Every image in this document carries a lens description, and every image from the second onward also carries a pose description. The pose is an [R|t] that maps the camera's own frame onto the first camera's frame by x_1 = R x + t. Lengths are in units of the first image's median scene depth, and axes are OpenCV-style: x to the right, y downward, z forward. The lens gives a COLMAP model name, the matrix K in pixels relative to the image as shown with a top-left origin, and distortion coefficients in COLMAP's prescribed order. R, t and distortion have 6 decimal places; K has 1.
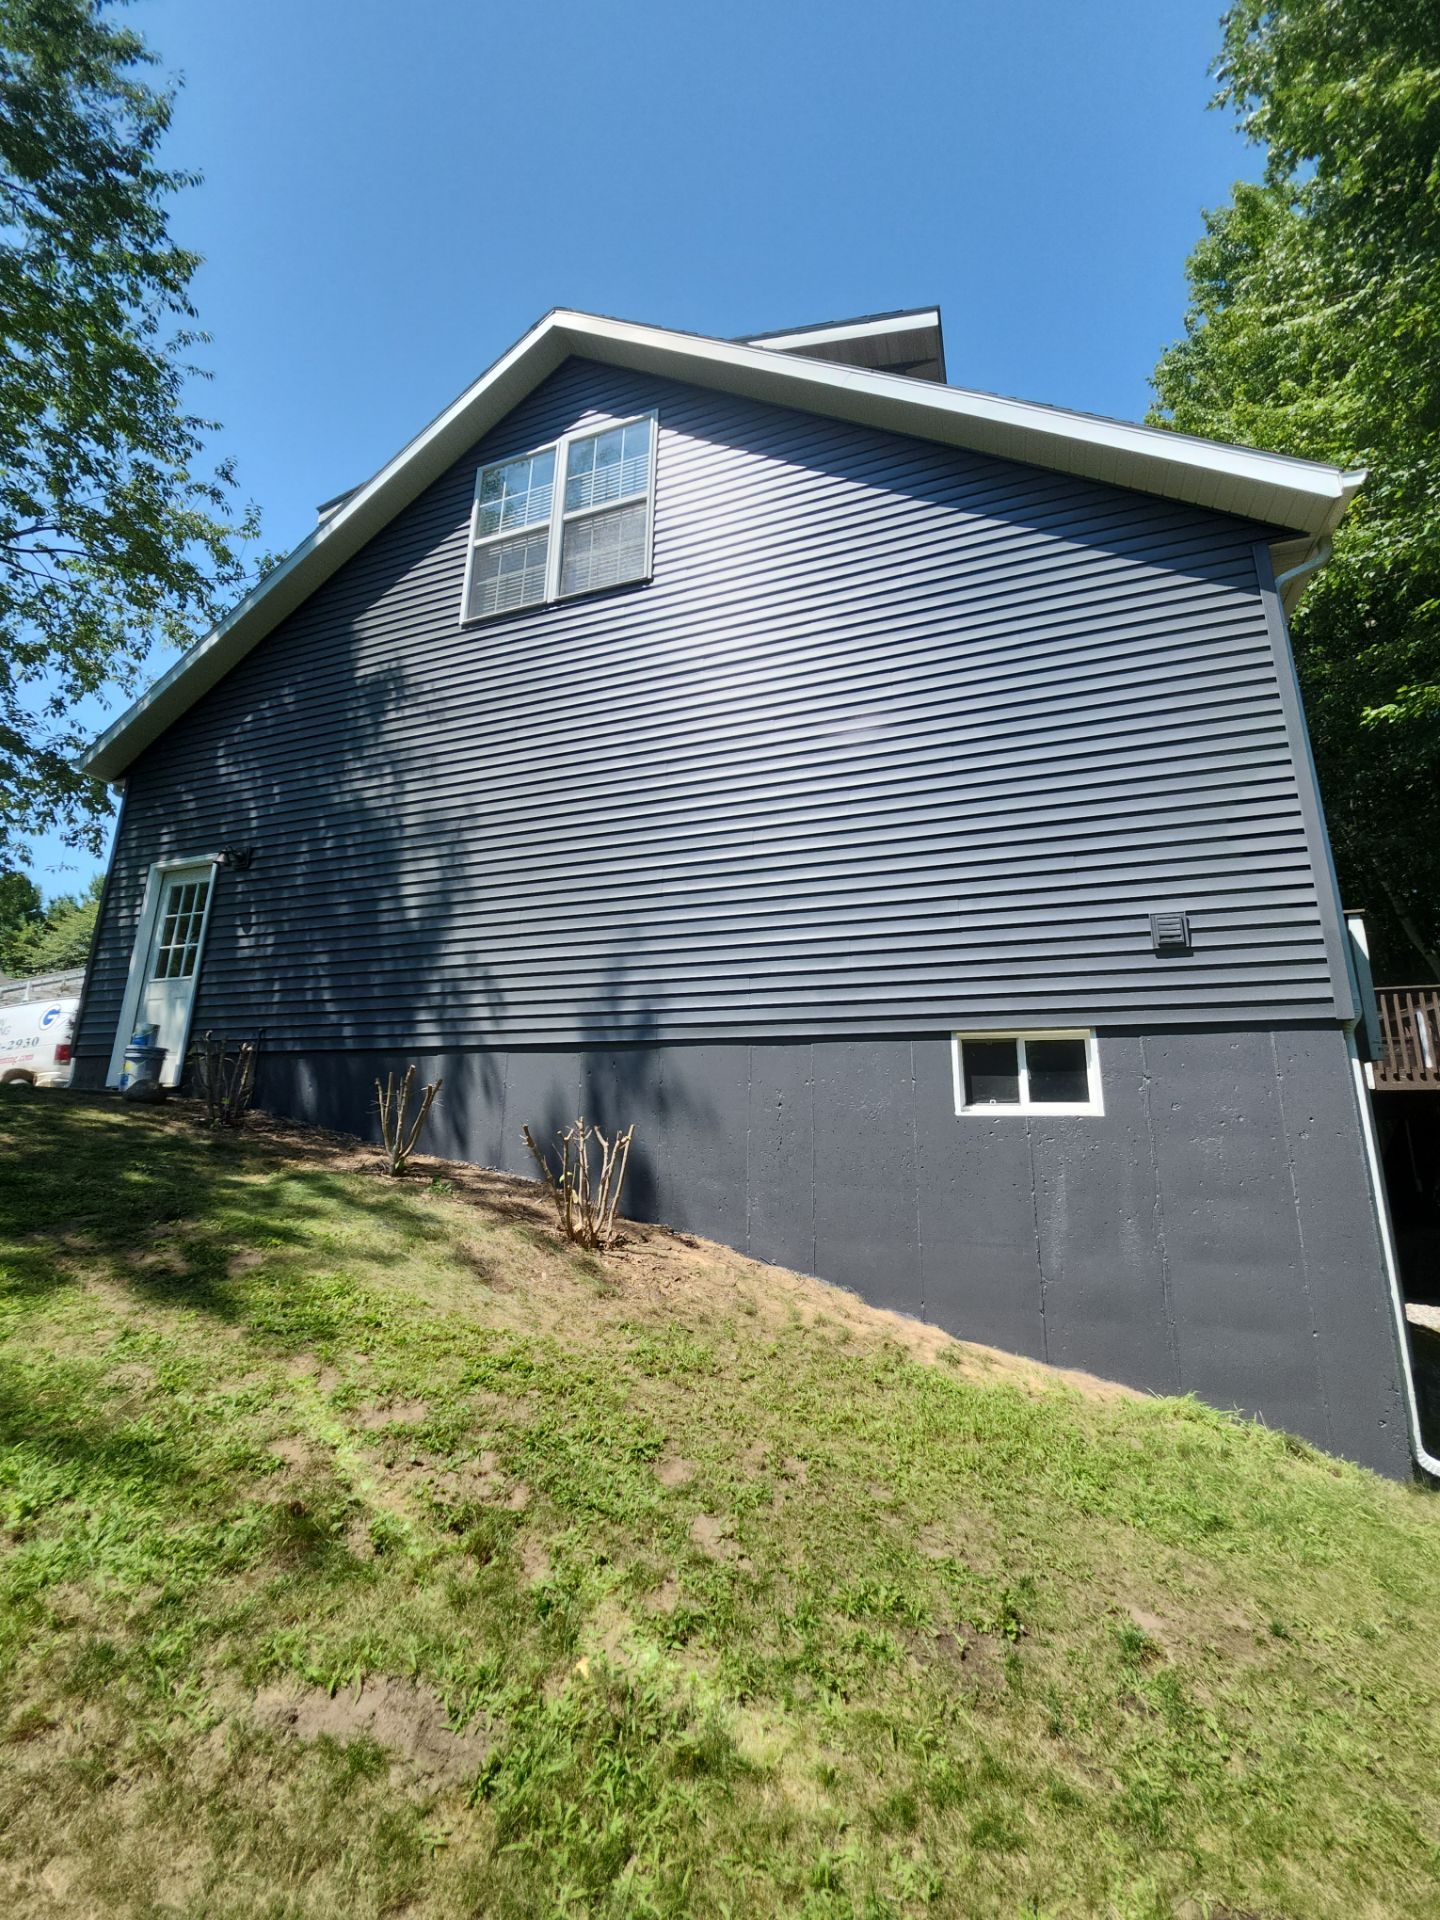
lens RADIAL K [[766.9, 0, 720.0], [0, 766.9, 960.0], [0, 0, 1]] dist [0.000496, 0.000017]
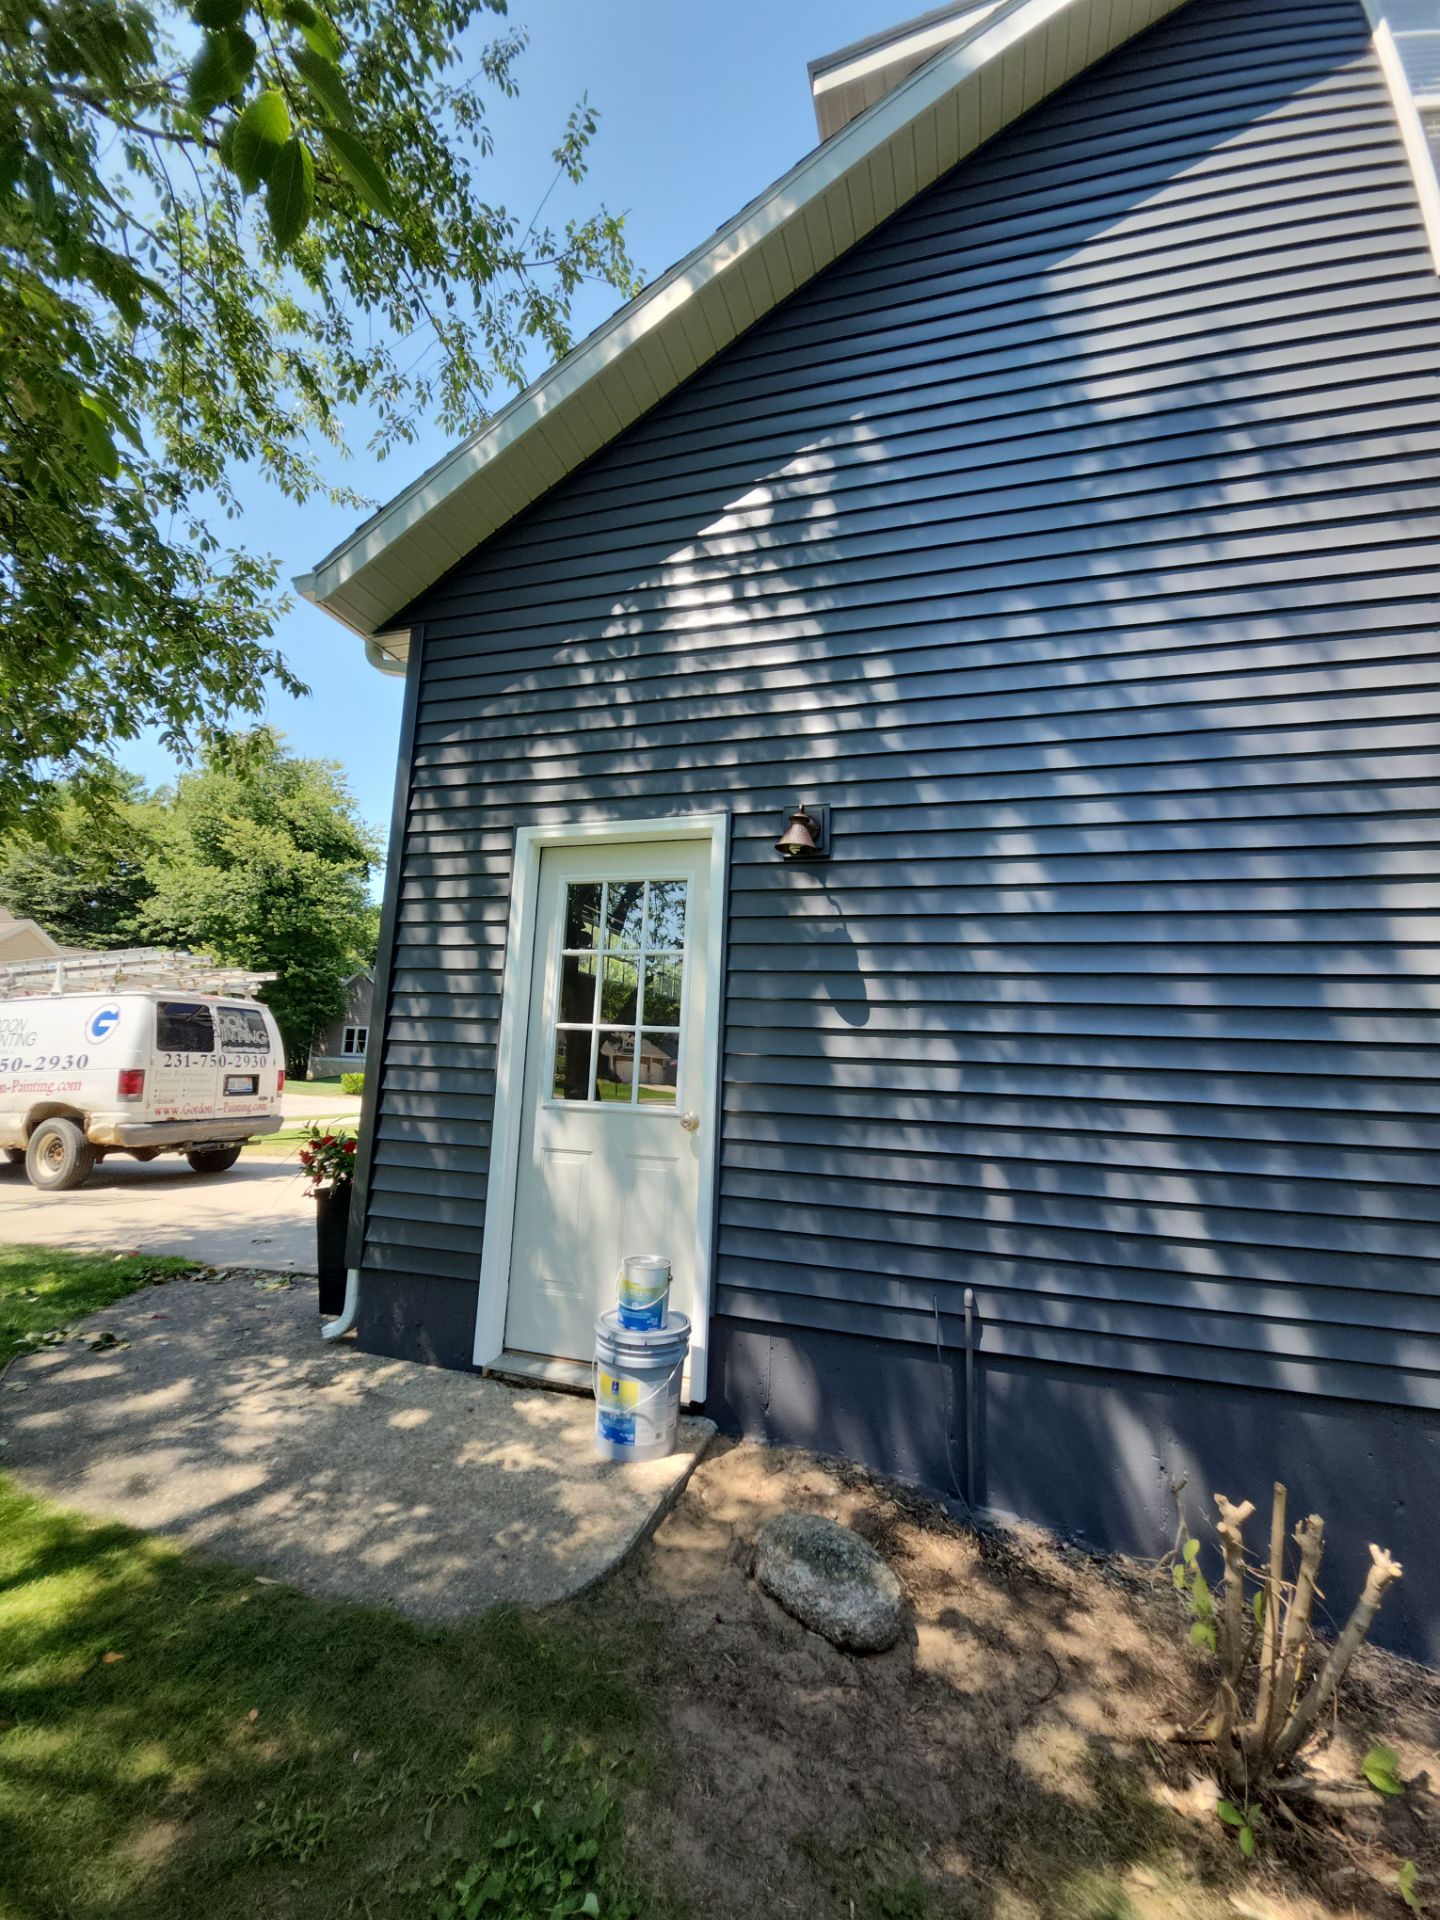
lens RADIAL K [[714.9, 0, 720.0], [0, 714.9, 960.0], [0, 0, 1]] dist [0.010279, -0.007109]
pose [[0.995811, 0.034591, 0.084642, -0.668425], [-0.041746, 0.995568, 0.084273, -0.090419], [-0.081352, -0.087454, 0.992841, 0.585329]]
